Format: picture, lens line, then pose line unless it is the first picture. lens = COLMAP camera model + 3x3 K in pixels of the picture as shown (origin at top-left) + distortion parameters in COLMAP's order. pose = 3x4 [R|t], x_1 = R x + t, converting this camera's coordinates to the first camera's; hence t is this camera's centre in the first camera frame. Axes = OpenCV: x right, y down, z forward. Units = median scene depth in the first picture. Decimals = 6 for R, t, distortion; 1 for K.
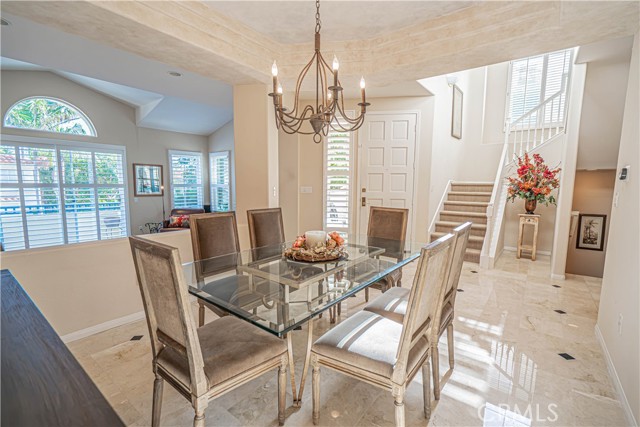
lens RADIAL K [[288.2, 0, 321.0], [0, 288.2, 214.7], [0, 0, 1]] dist [-0.002309, 0.000798]
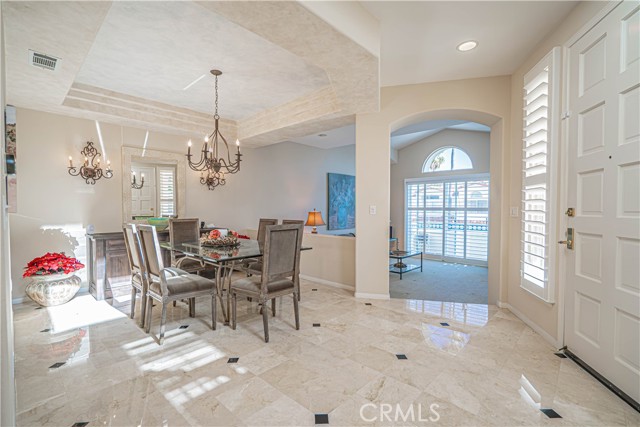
lens RADIAL K [[288.2, 0, 318.3], [0, 288.2, 215.4], [0, 0, 1]] dist [-0.002309, 0.000798]
pose [[-0.108529, 0.013882, -0.993996, 0.490855], [-0.114363, 0.993089, 0.026356, -0.038006], [0.987493, 0.116537, -0.106192, 0.530226]]
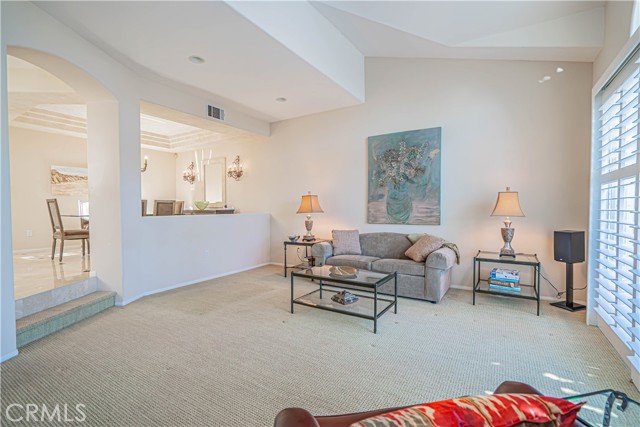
lens RADIAL K [[288.2, 0, 320.3], [0, 288.2, 211.2], [0, 0, 1]] dist [-0.002309, 0.000798]
pose [[-0.995726, 0.000673, -0.092356, -0.502342], [-0.012036, 0.990500, 0.136988, -0.089842], [0.091571, 0.137515, -0.986258, 1.232537]]
